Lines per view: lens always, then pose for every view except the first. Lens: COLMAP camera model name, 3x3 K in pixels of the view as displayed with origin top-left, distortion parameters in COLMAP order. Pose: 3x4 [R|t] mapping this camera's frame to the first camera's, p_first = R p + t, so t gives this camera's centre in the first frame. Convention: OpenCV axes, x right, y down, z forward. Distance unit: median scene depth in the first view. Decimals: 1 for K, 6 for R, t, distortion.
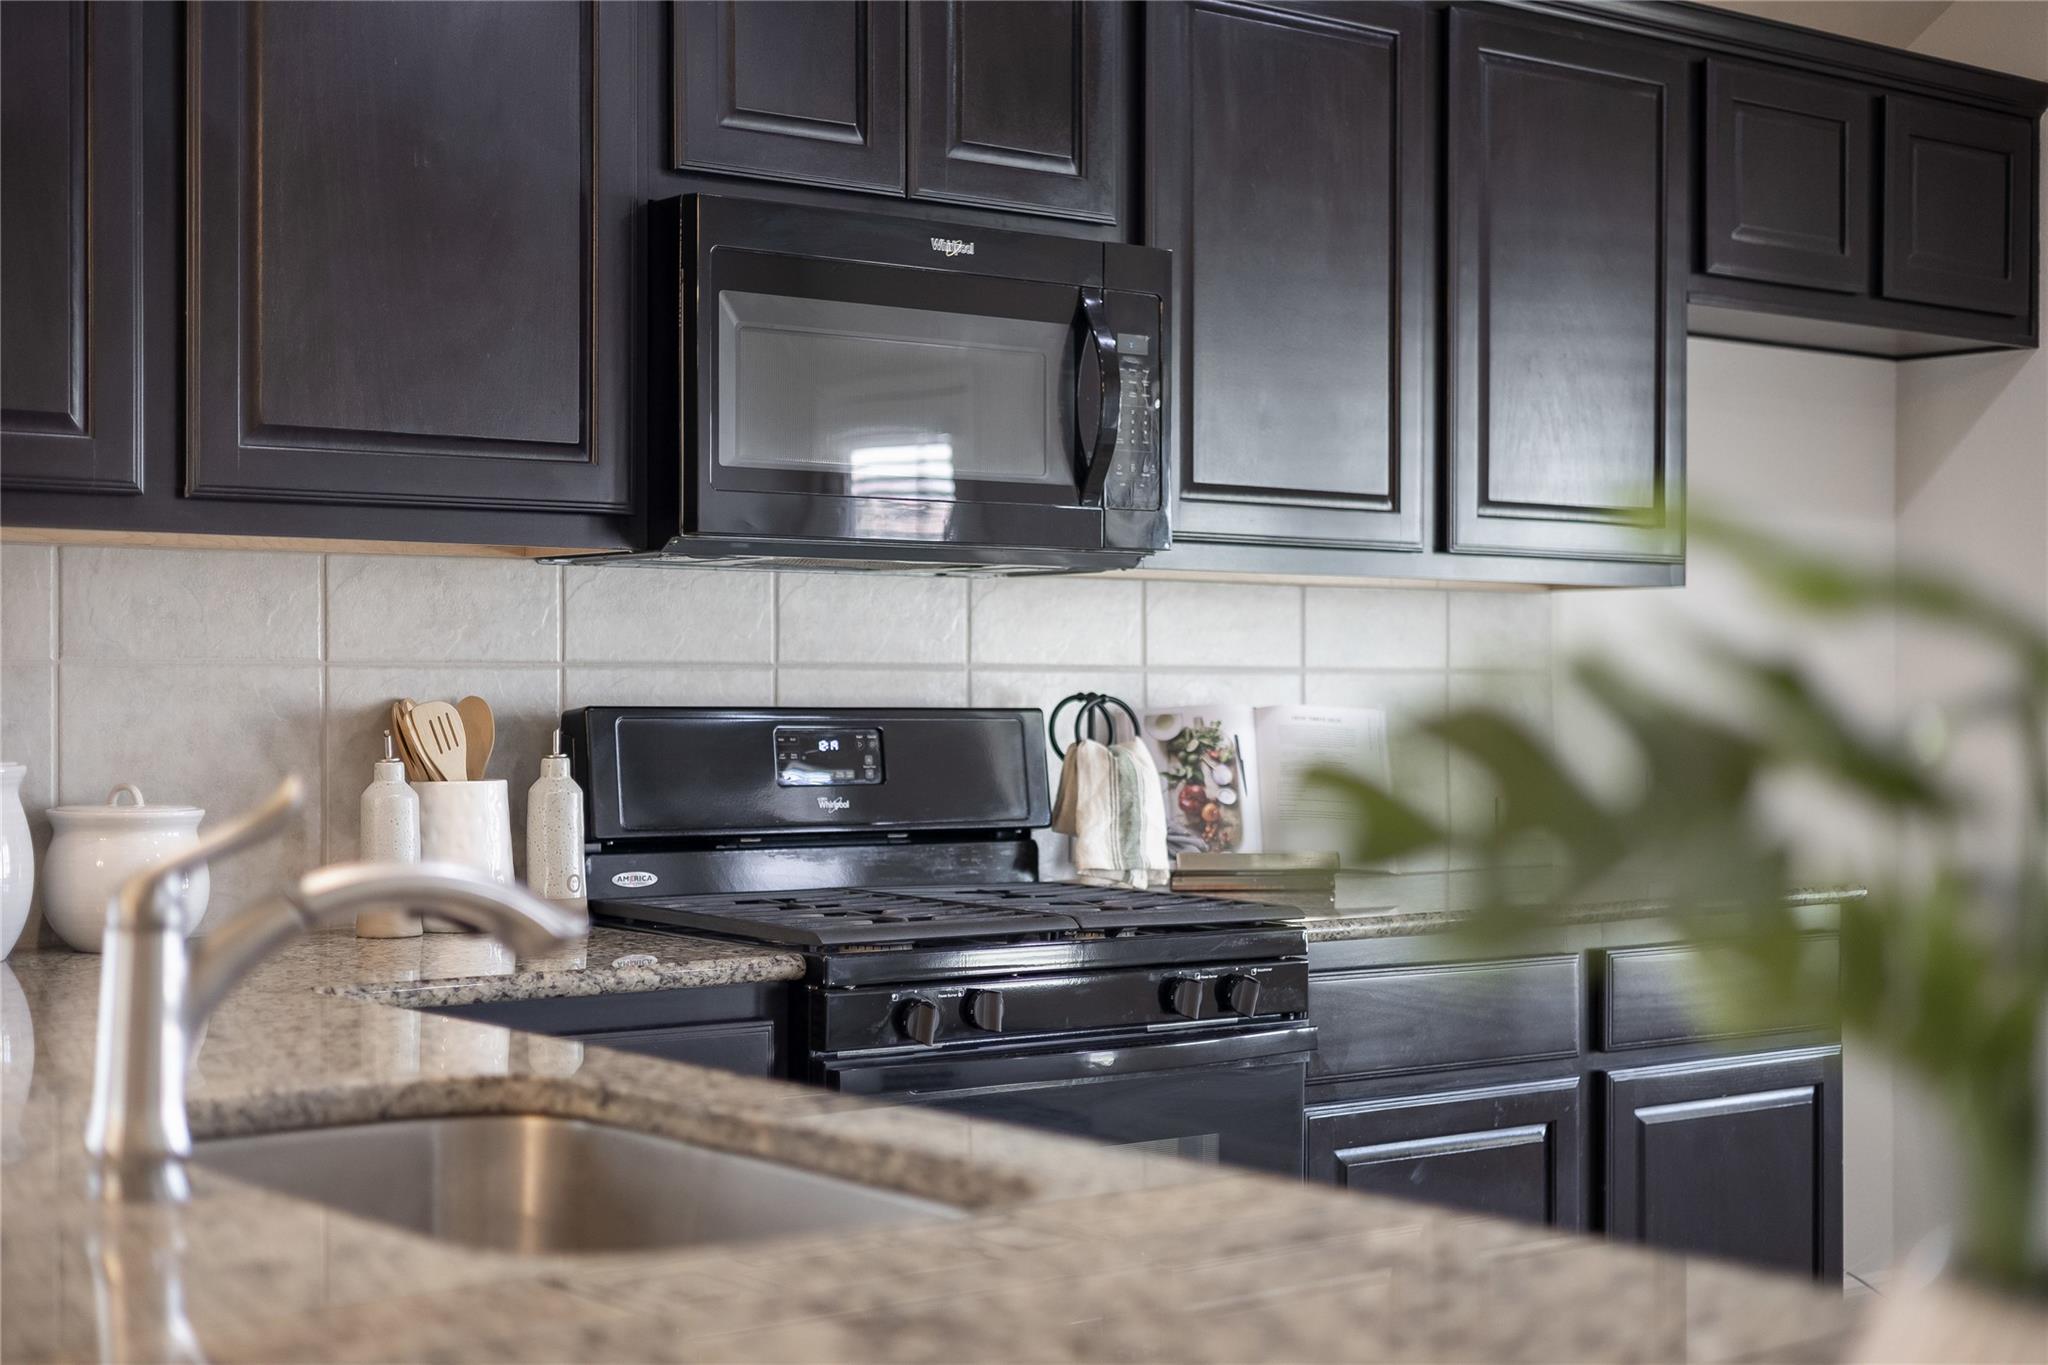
lens RADIAL K [[2891.8, 0, 1018.7], [0, 2891.8, 687.2], [0, 0, 1]] dist [0.026826, 0.000000]
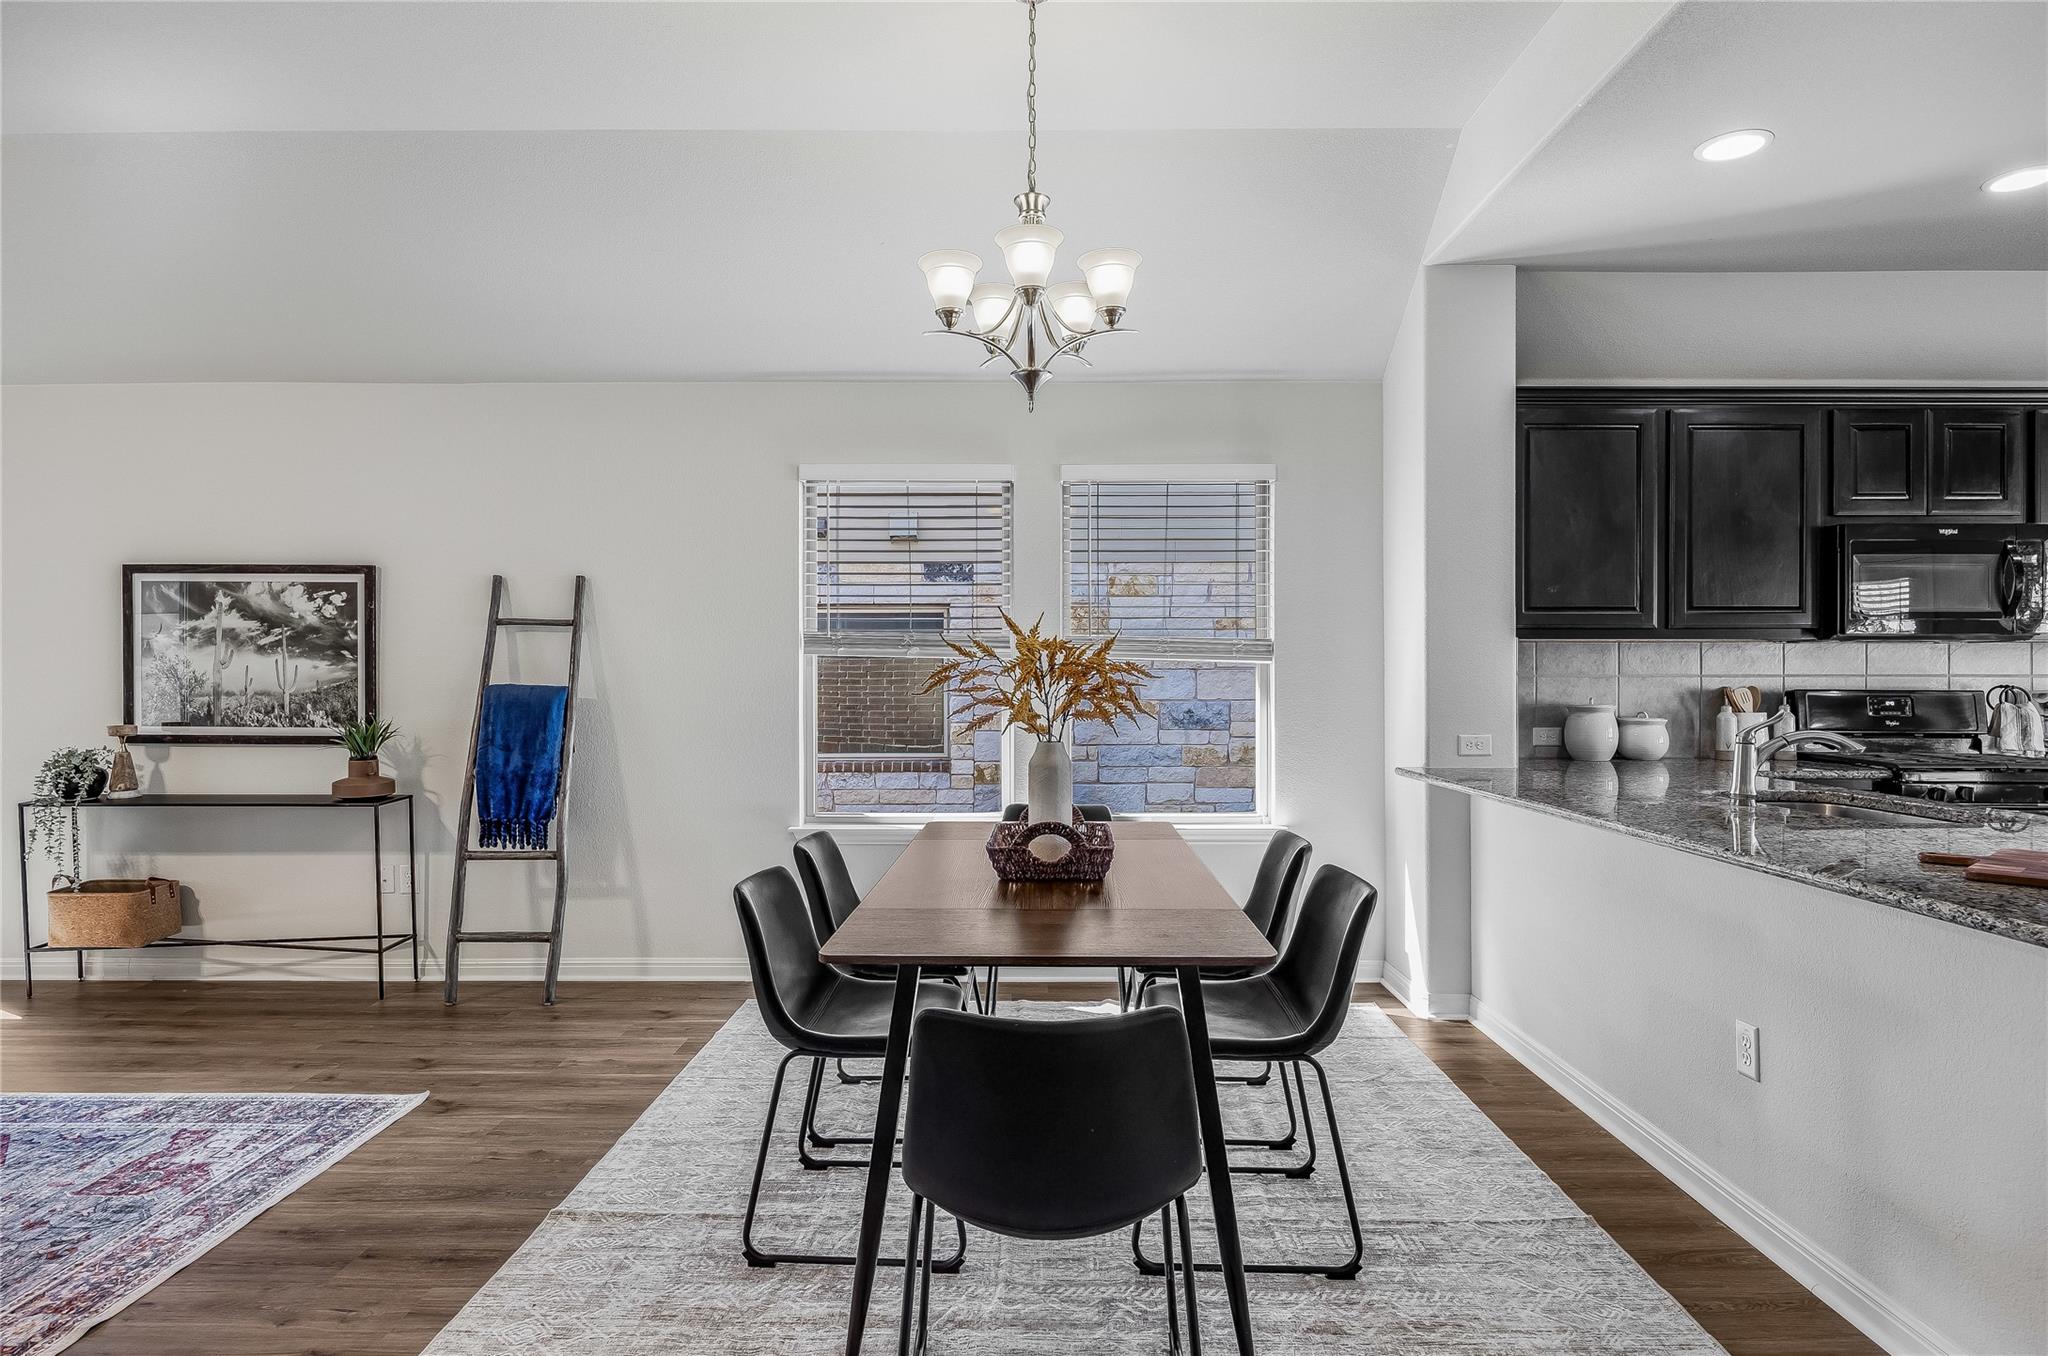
lens RADIAL K [[1126.4, 0, 1023.0], [0, 1126.4, 685.5], [0, 0, 1]] dist [0.000485, -0.001737]
pose [[0.783827, -0.002322, -0.620975, -0.046945], [0.001522, 0.999997, -0.001818, 0.003285], [0.620978, 0.000480, 0.783828, -0.445713]]
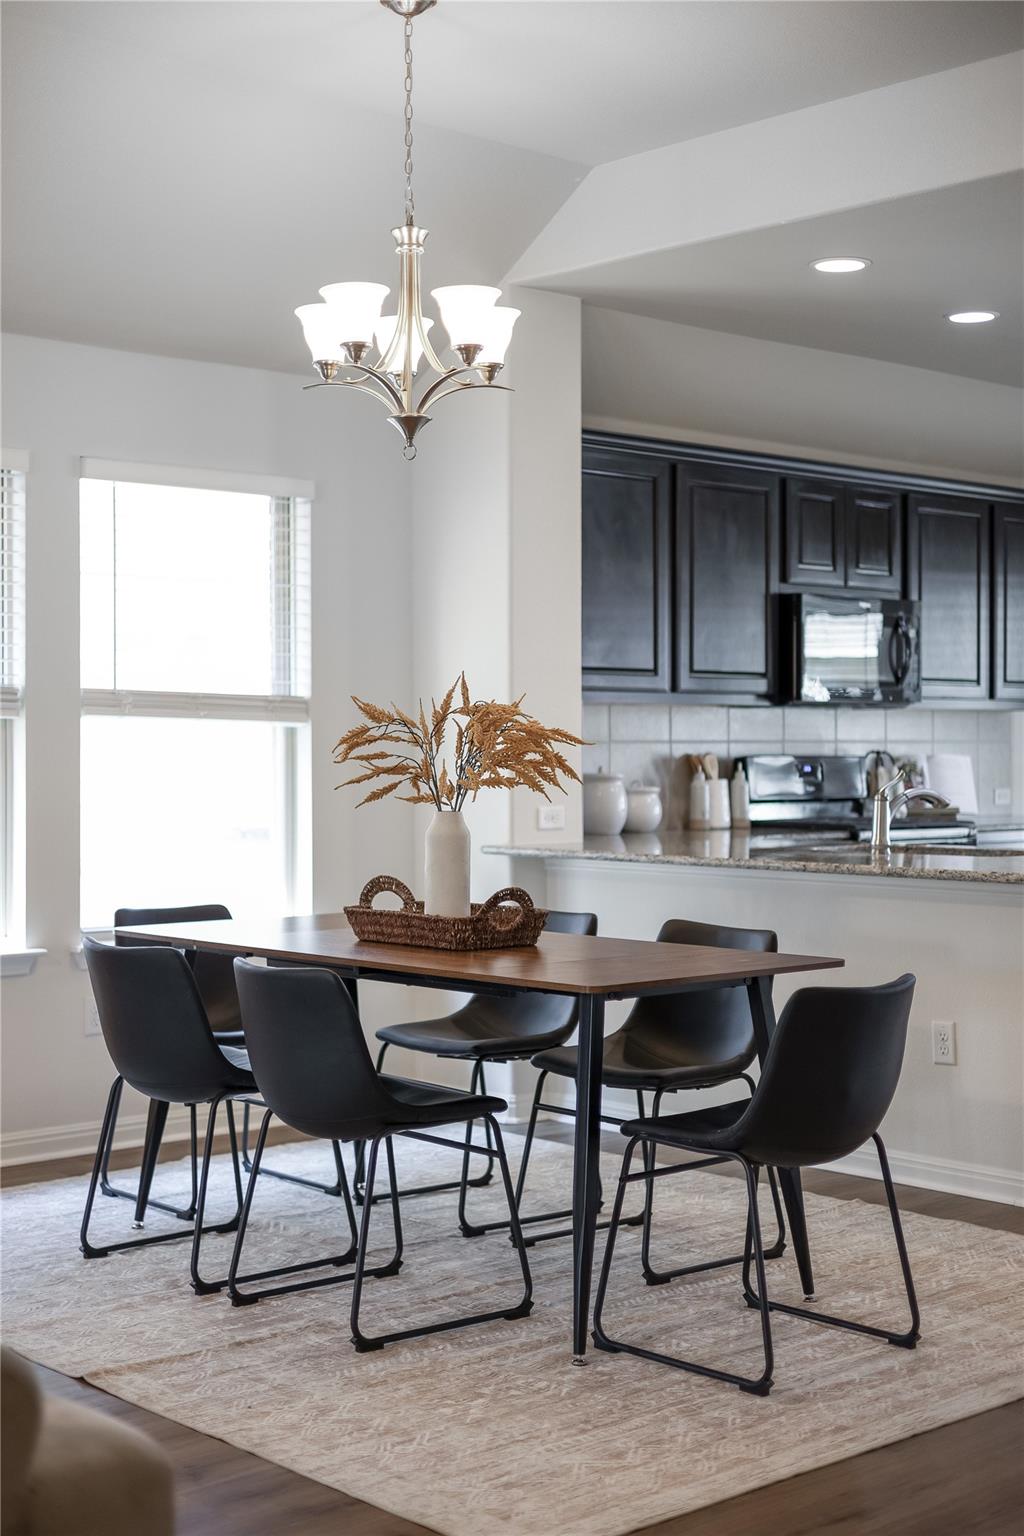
lens RADIAL K [[2168.9, 0, 505.4], [0, 2168.9, 762.8], [0, 0, 1]] dist [0.026826, 0.000000]
pose [[0.996680, -0.007387, 0.081081, -0.567202], [0.007086, 0.999967, 0.004000, 0.003271], [-0.081108, -0.003412, 0.996699, -1.213675]]
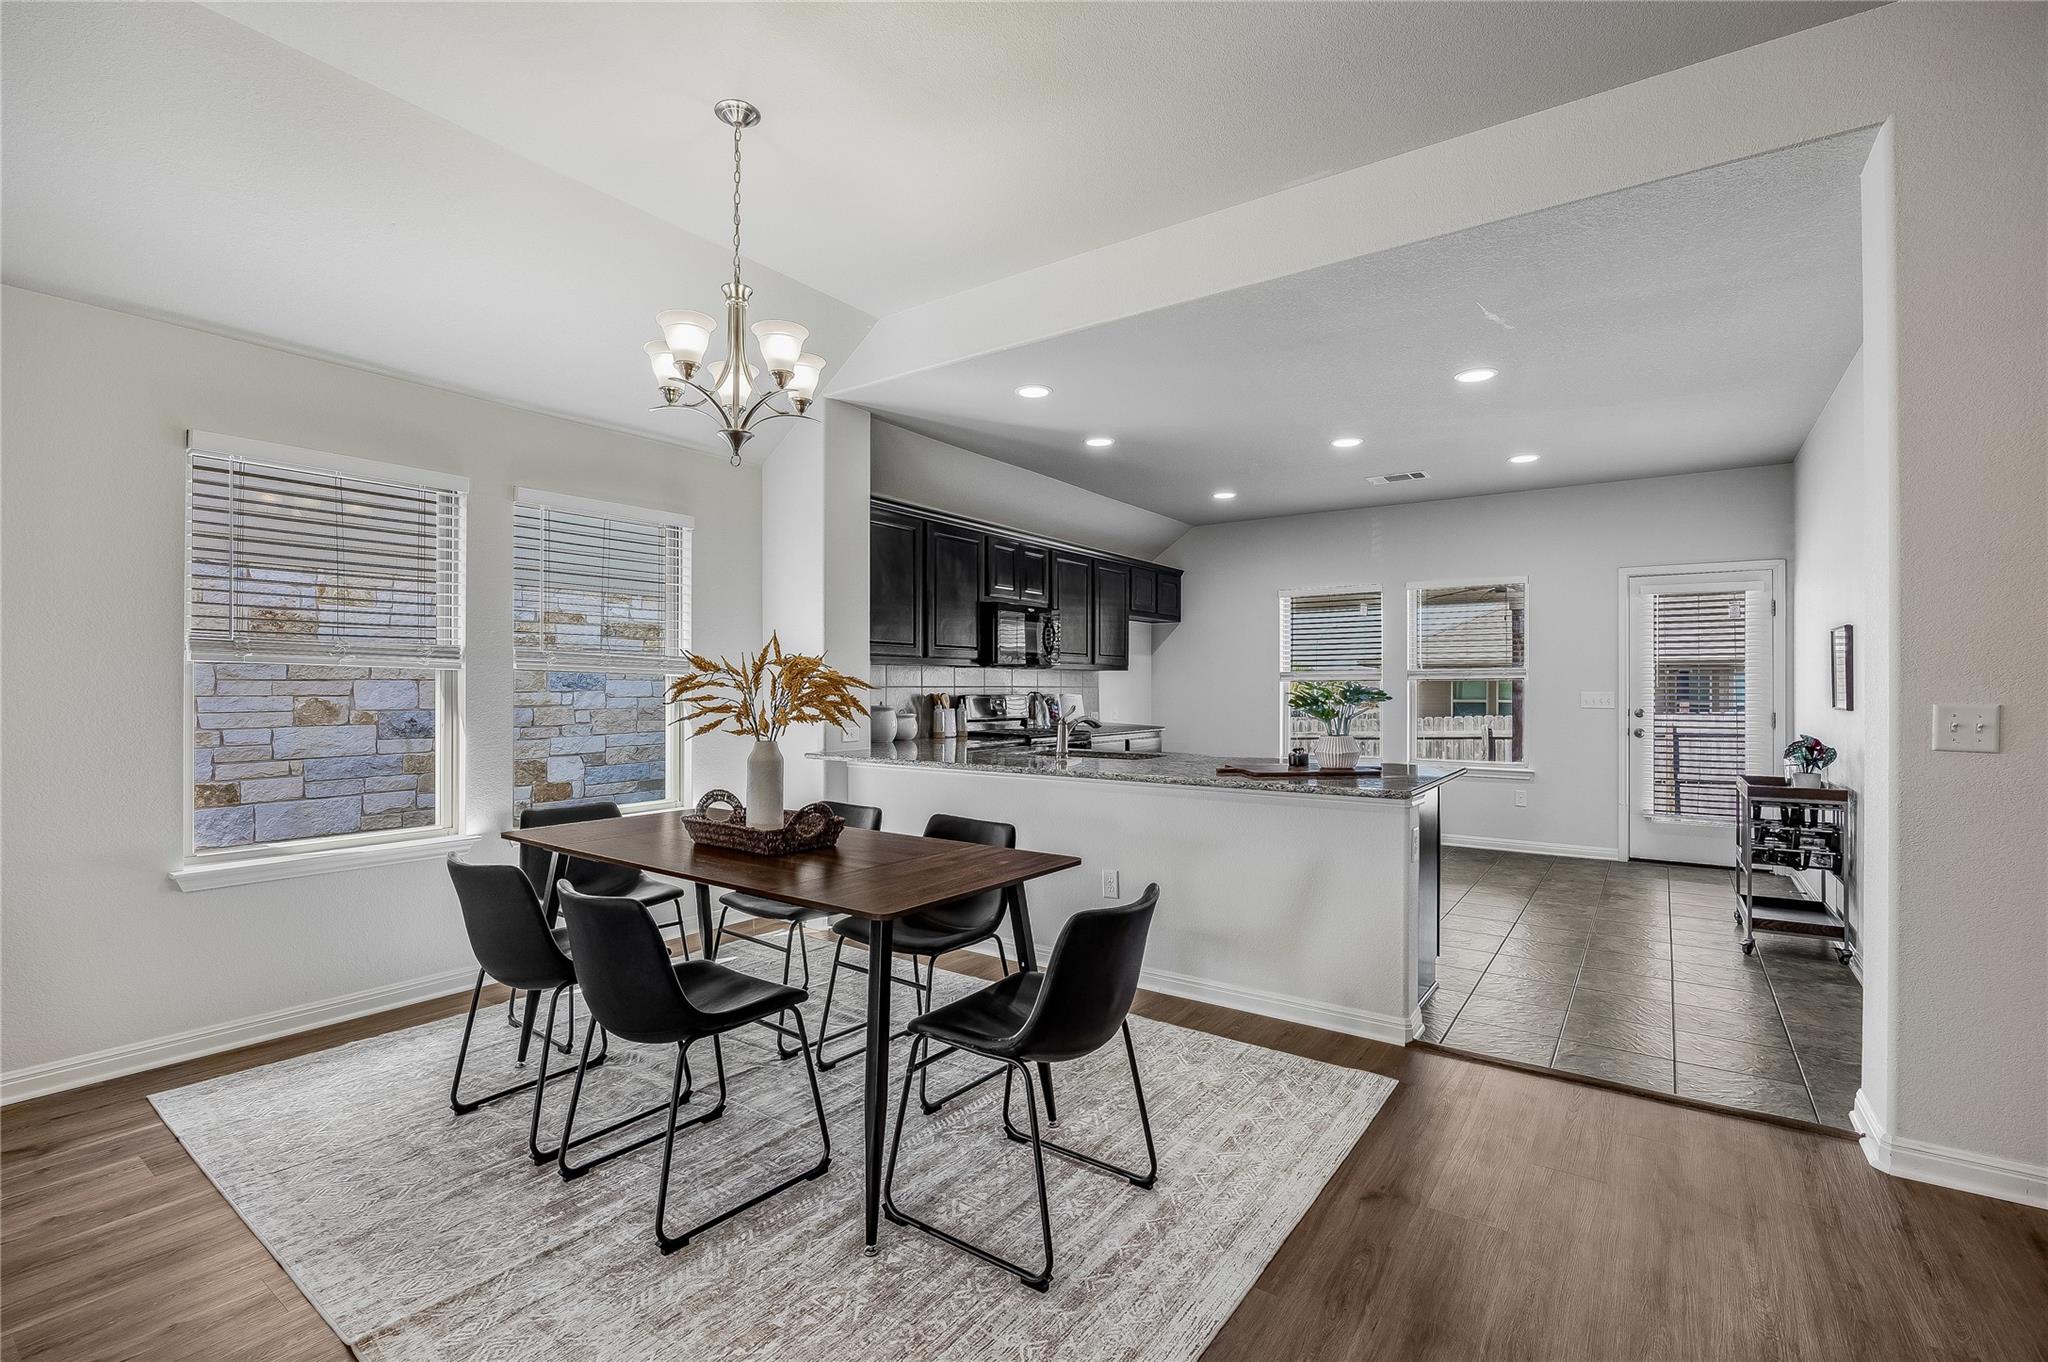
lens RADIAL K [[906.8, 0, 1026.1], [0, 906.8, 683.3], [0, 0, 1]] dist [-0.015846, 0.002207]
pose [[0.958344, -0.004700, 0.285579, -0.499715], [0.007421, 0.999937, -0.008449, 0.000065], [-0.285522, 0.010216, 0.958318, -0.608557]]
